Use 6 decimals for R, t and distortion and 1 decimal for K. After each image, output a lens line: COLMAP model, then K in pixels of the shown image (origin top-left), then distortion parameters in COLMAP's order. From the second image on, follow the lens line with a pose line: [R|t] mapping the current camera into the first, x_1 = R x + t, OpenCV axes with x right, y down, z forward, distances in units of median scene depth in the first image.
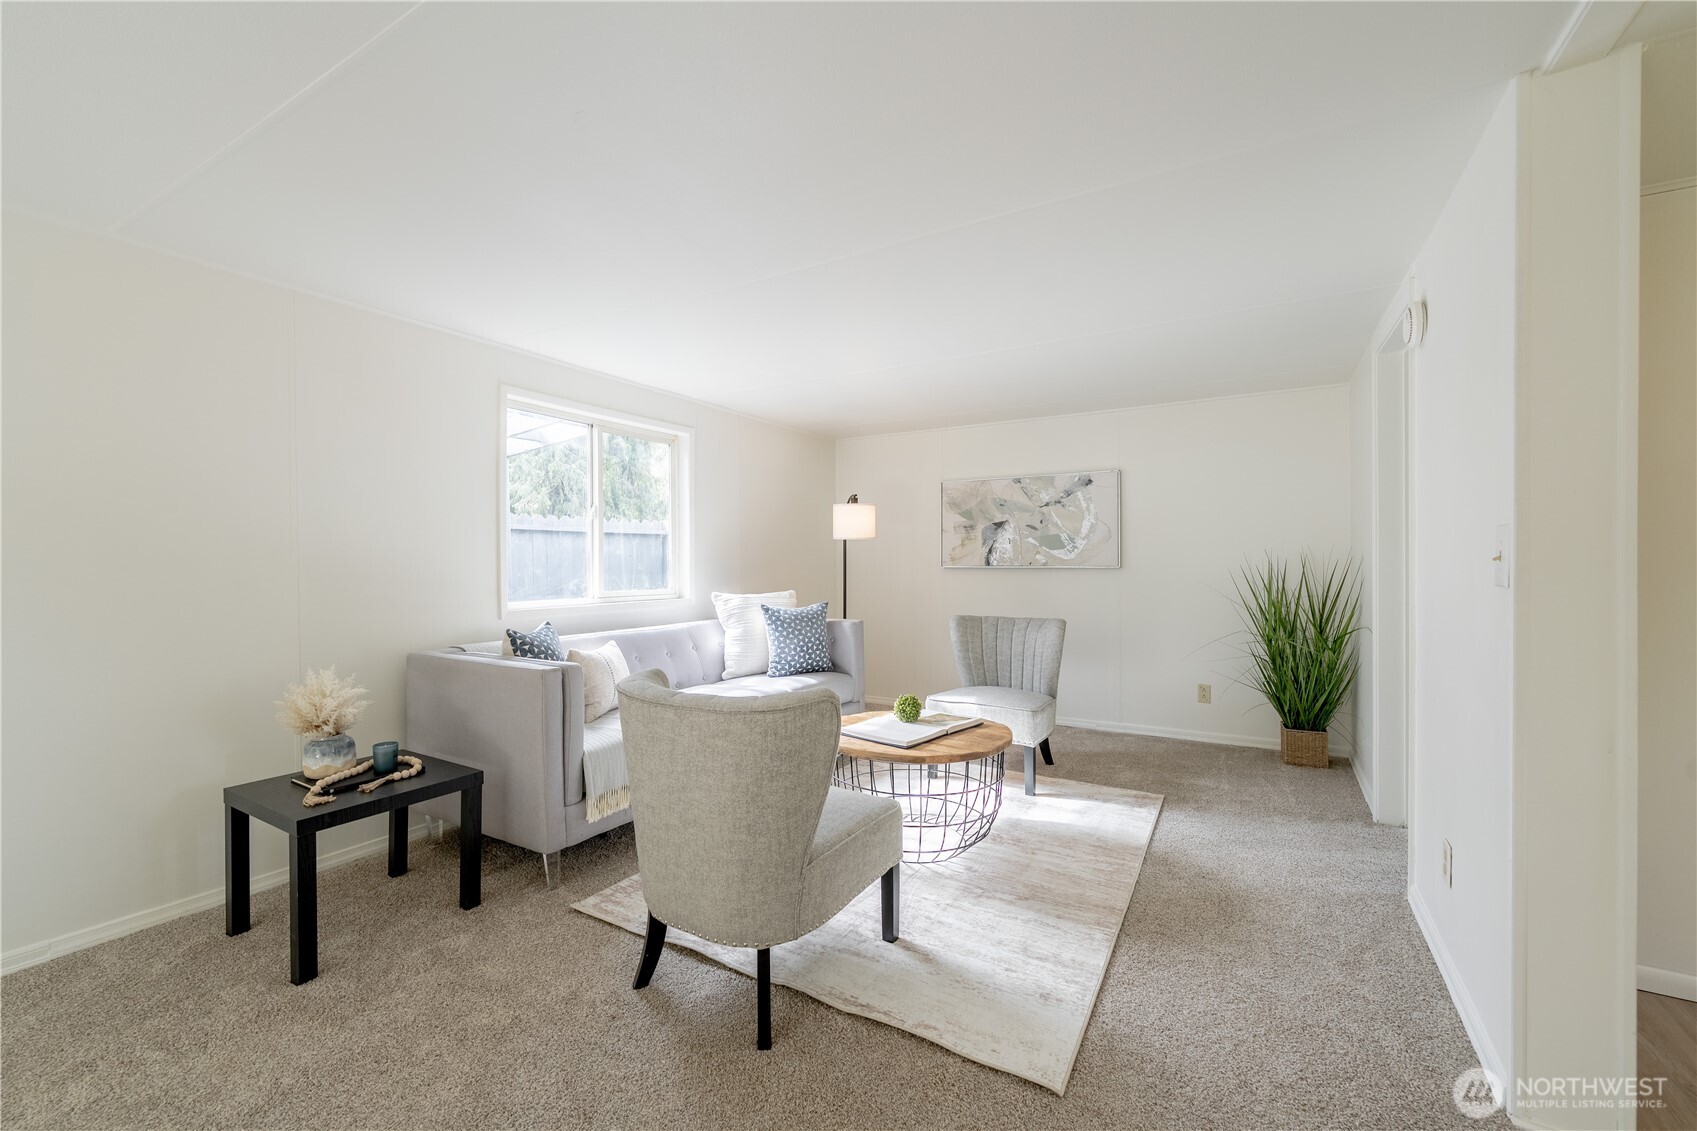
lens RADIAL K [[694.9, 0, 845.4], [0, 694.9, 563.1], [0, 0, 1]] dist [0.002735, -0.001488]
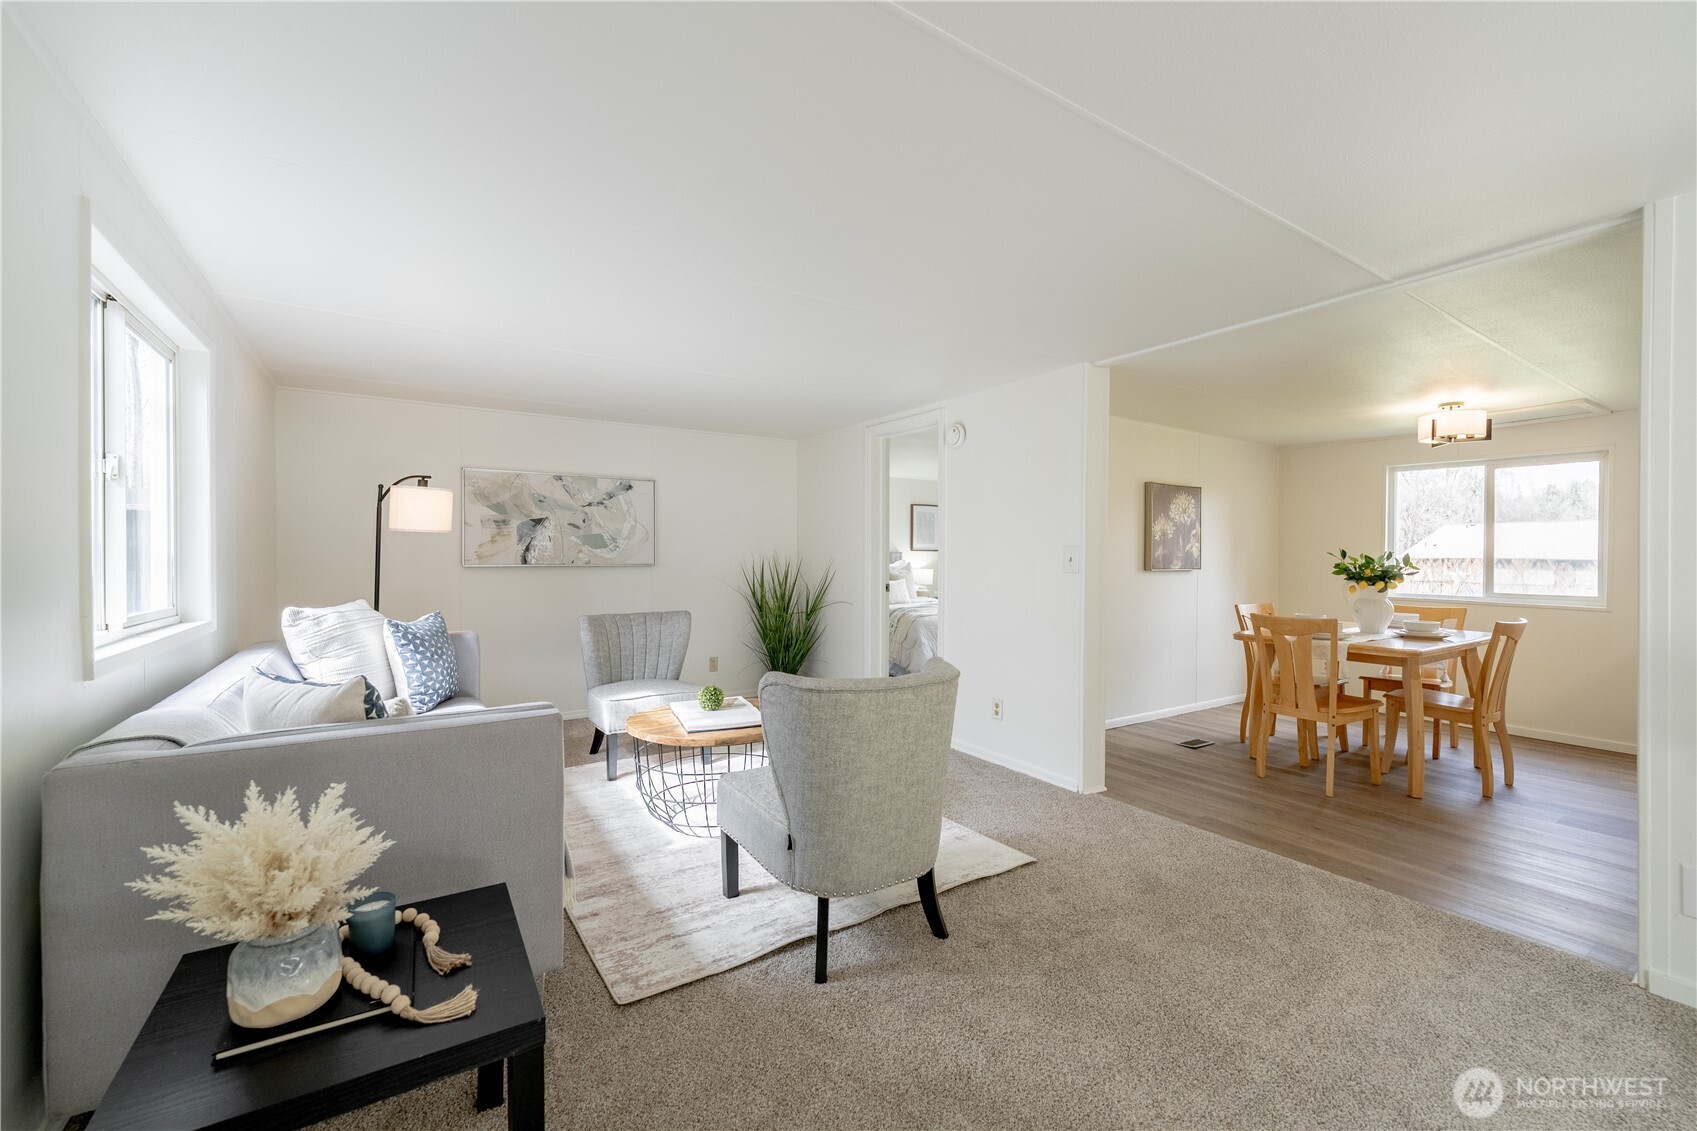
lens RADIAL K [[694.9, 0, 848.0], [0, 694.9, 562.7], [0, 0, 1]] dist [0.002735, -0.001488]
pose [[0.435752, -0.003209, 0.900061, -0.476049], [-0.000974, 0.999991, 0.004037, -0.002722], [-0.900066, -0.002636, 0.435745, 0.208446]]
